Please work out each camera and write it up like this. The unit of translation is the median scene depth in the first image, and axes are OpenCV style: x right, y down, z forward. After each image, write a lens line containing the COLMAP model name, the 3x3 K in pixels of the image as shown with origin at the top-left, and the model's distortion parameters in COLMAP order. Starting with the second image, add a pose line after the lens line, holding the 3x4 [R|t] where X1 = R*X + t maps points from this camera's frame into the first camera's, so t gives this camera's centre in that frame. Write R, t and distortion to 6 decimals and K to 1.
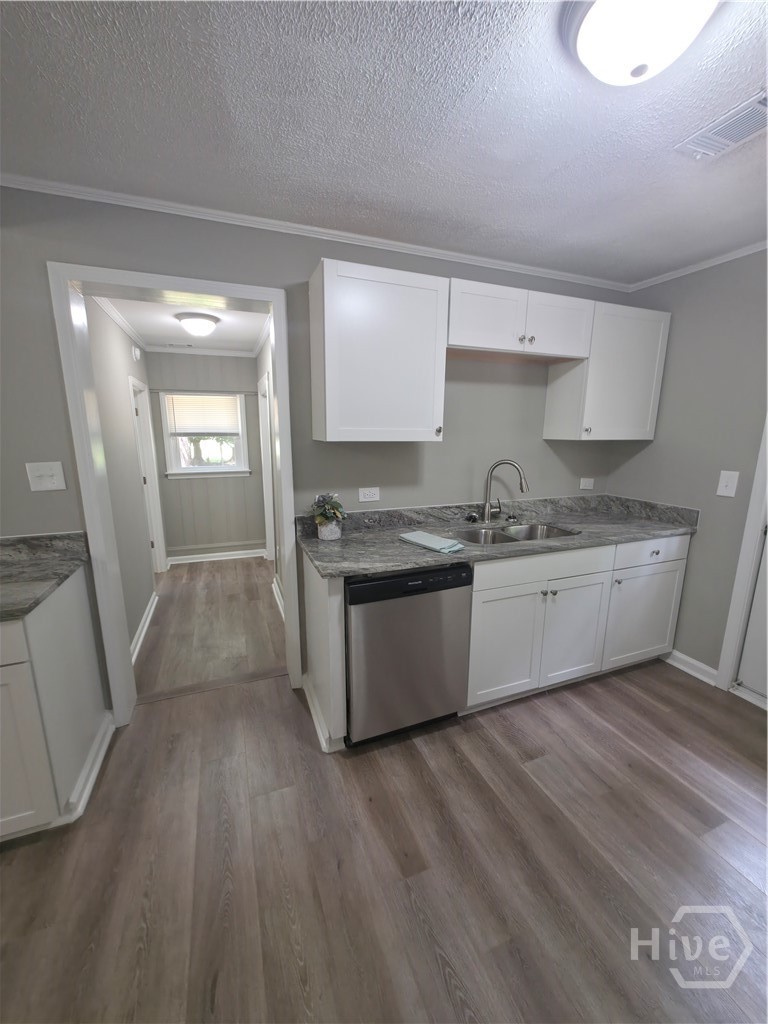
lens RADIAL K [[409.3, 0, 384.7], [0, 409.3, 520.1], [0, 0, 1]] dist [0.001536, 0.000145]
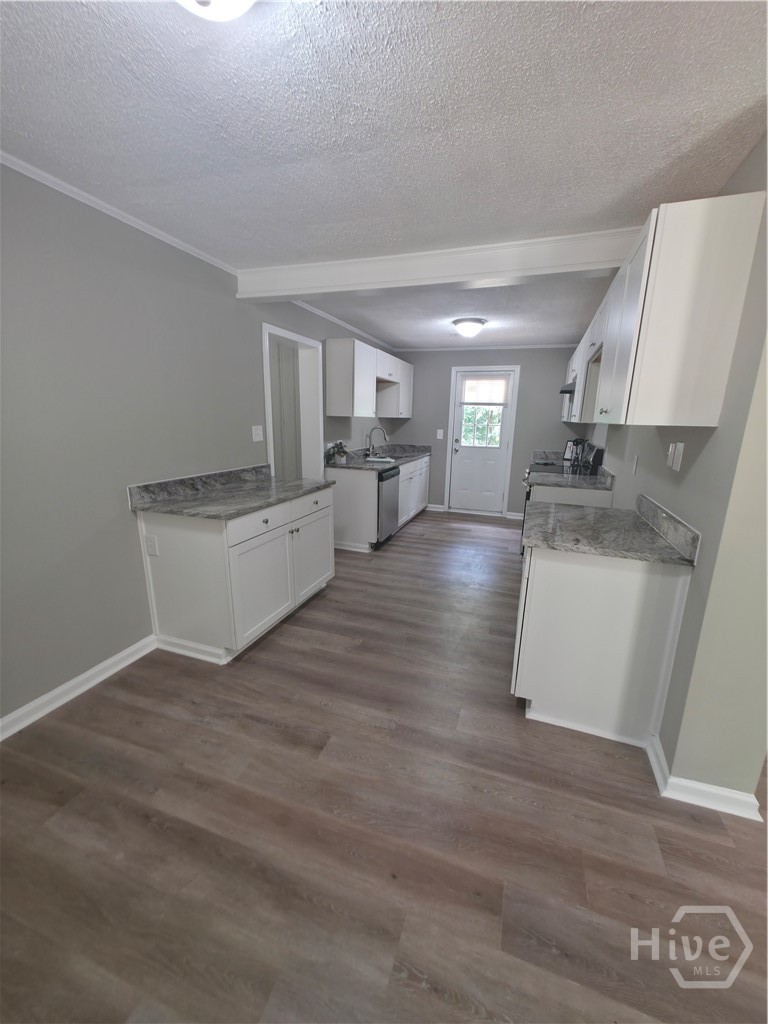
lens RADIAL K [[407.6, 0, 386.9], [0, 407.6, 515.0], [0, 0, 1]] dist [0.002859, 0.000152]
pose [[0.658366, -0.163311, 0.734768, -1.500256], [0.133022, 0.986058, 0.099973, 0.122409], [-0.740850, 0.031922, 0.670911, -0.544382]]
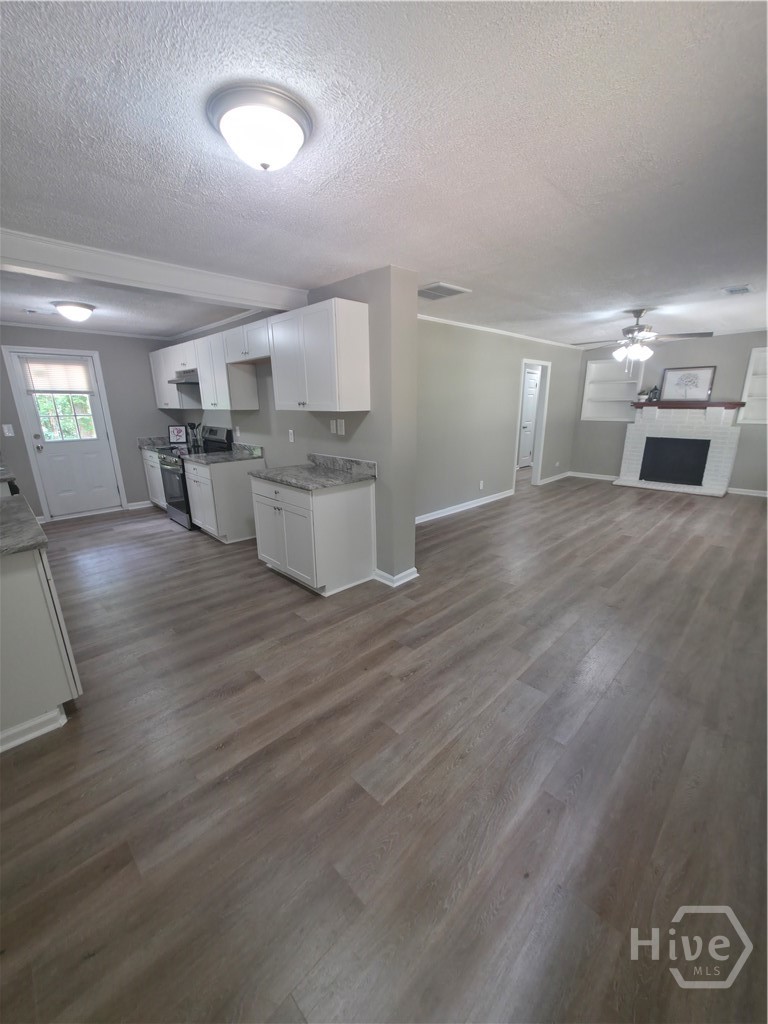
lens RADIAL K [[407.6, 0, 386.9], [0, 407.6, 515.0], [0, 0, 1]] dist [0.002859, 0.000152]
pose [[-0.387019, -0.245403, 0.888816, -2.005357], [0.196011, 0.920006, 0.339364, -0.021397], [-0.900997, 0.305558, -0.307958, 0.004973]]
